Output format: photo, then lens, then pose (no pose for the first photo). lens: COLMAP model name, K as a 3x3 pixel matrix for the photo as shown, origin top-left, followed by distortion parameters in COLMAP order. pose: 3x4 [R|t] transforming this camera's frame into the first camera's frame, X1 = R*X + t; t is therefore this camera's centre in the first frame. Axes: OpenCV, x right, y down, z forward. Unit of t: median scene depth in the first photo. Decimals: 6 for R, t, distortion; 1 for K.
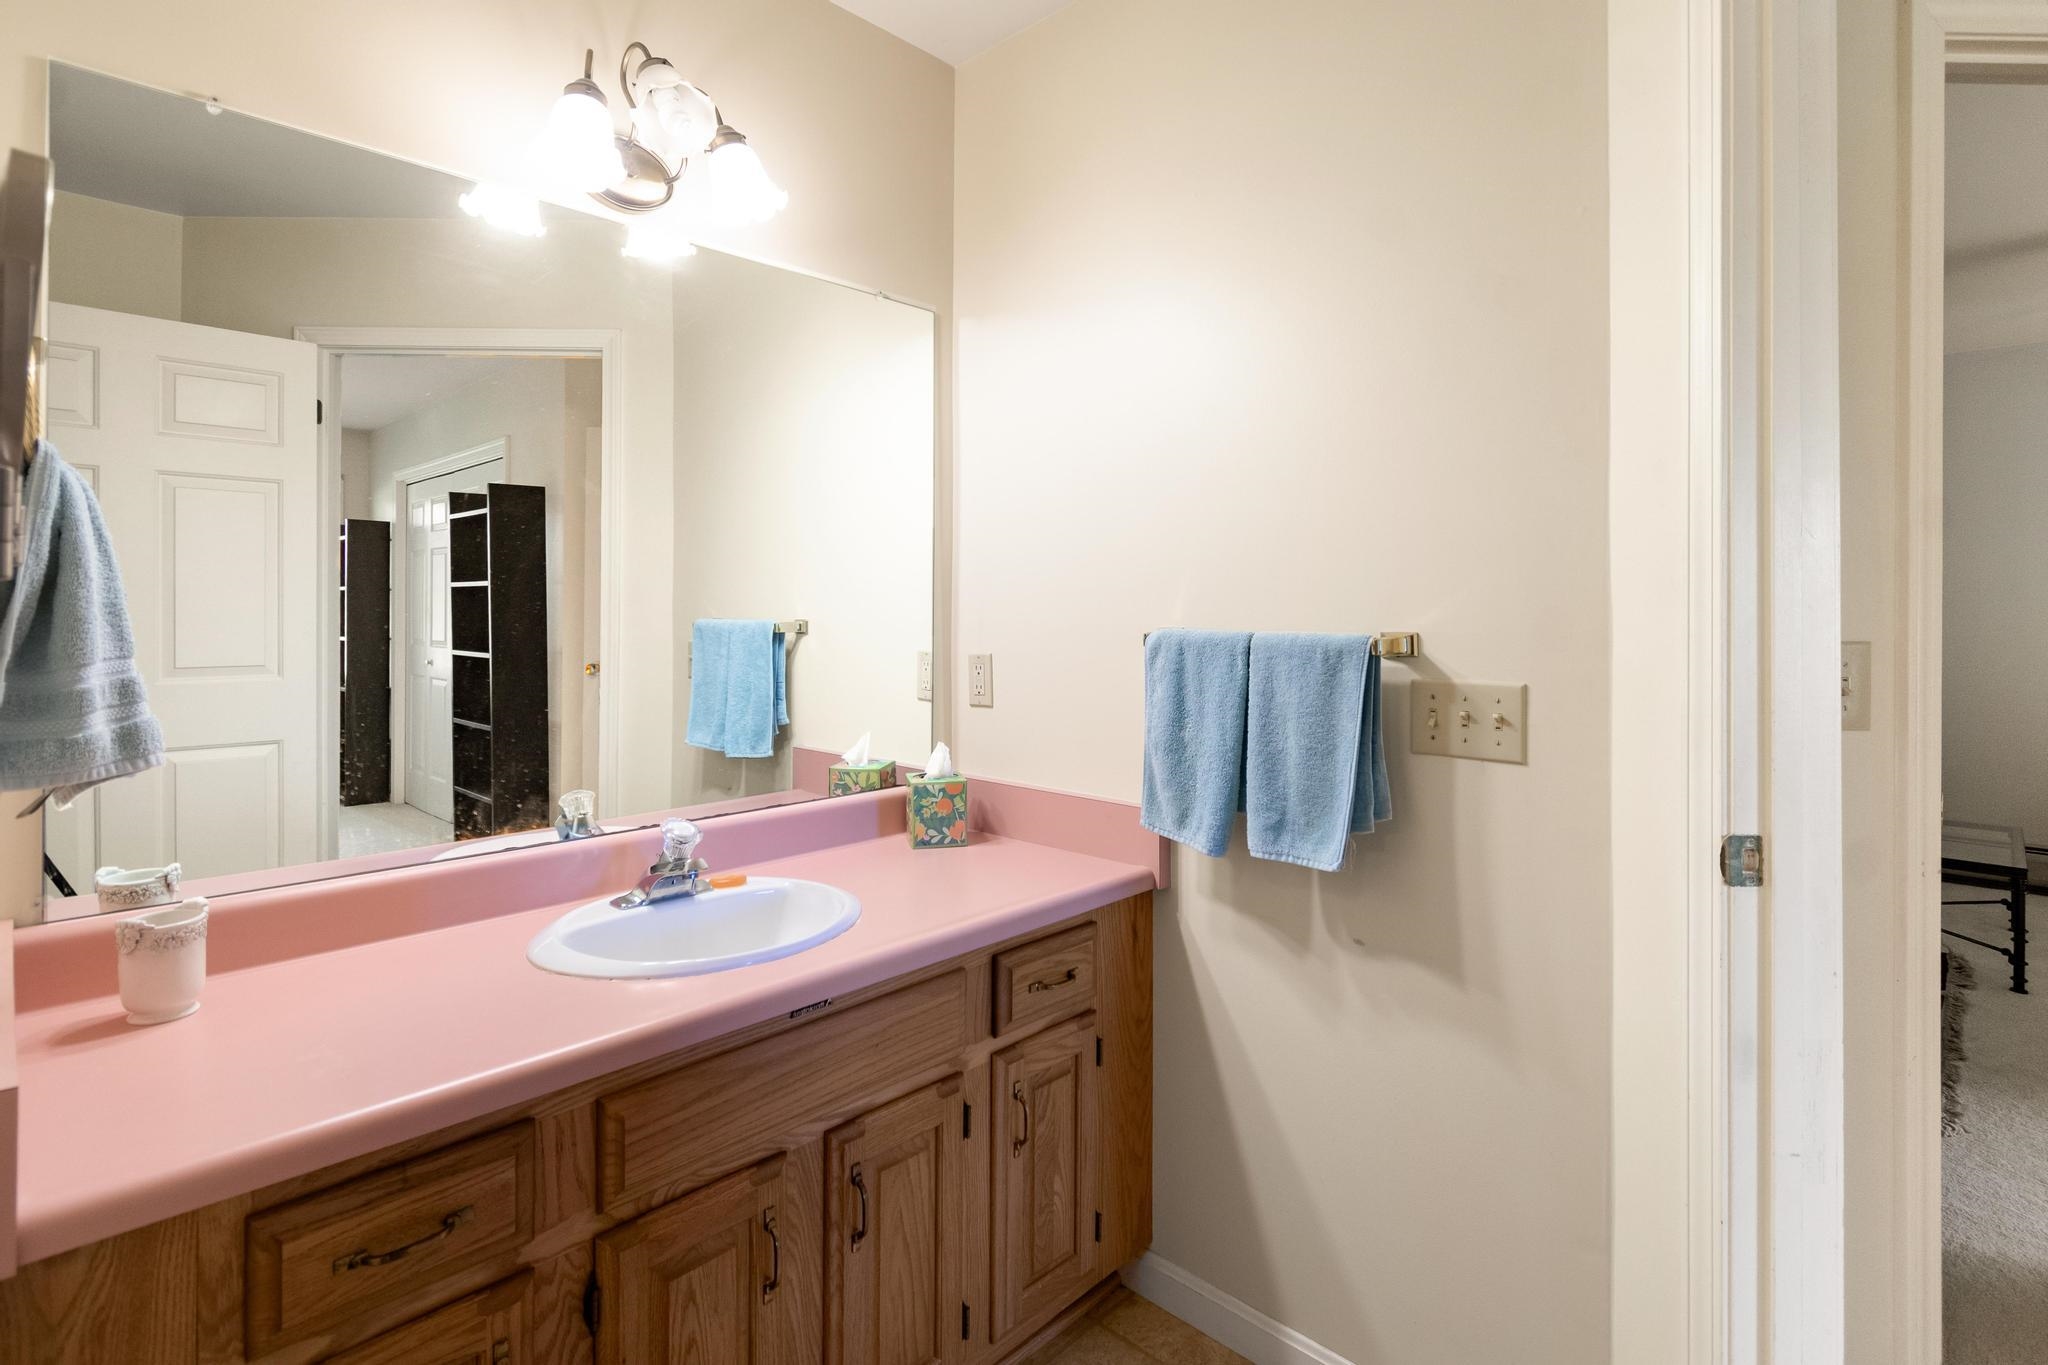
lens RADIAL K [[990.0, 0, 1025.5], [0, 990.0, 614.6], [0, 0, 1]] dist [0.005929, -0.003534]
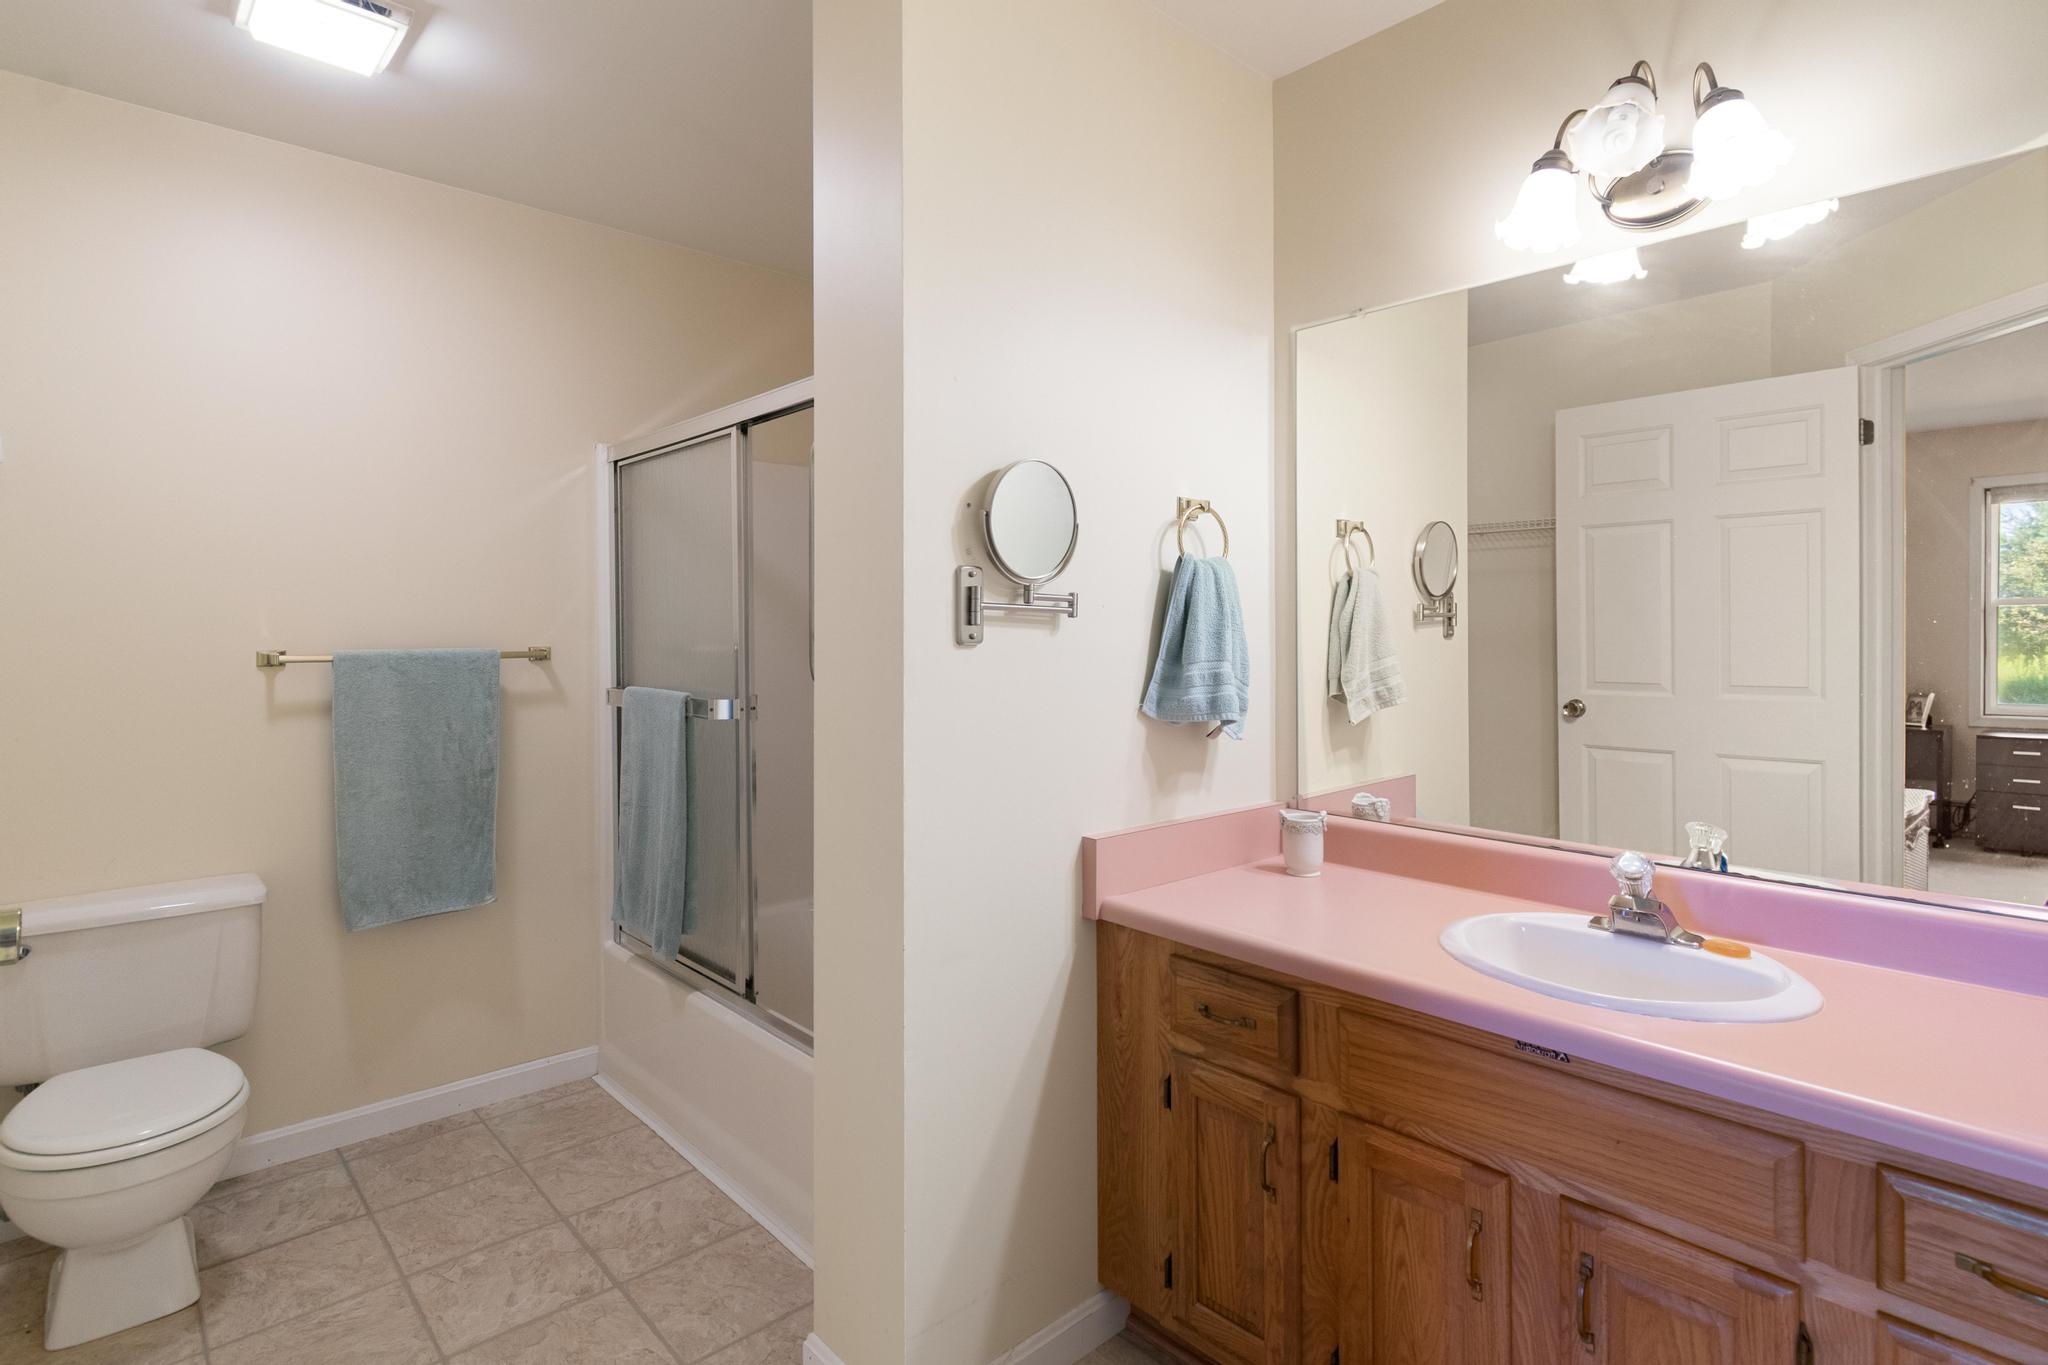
lens RADIAL K [[998.9, 0, 1028.1], [0, 998.9, 630.4], [0, 0, 1]] dist [0.004284, -0.003250]
pose [[-0.052191, -0.003253, -0.998632, 0.850421], [-0.003400, 0.999989, -0.003080, -0.007102], [0.998631, 0.003235, -0.052201, 0.603702]]
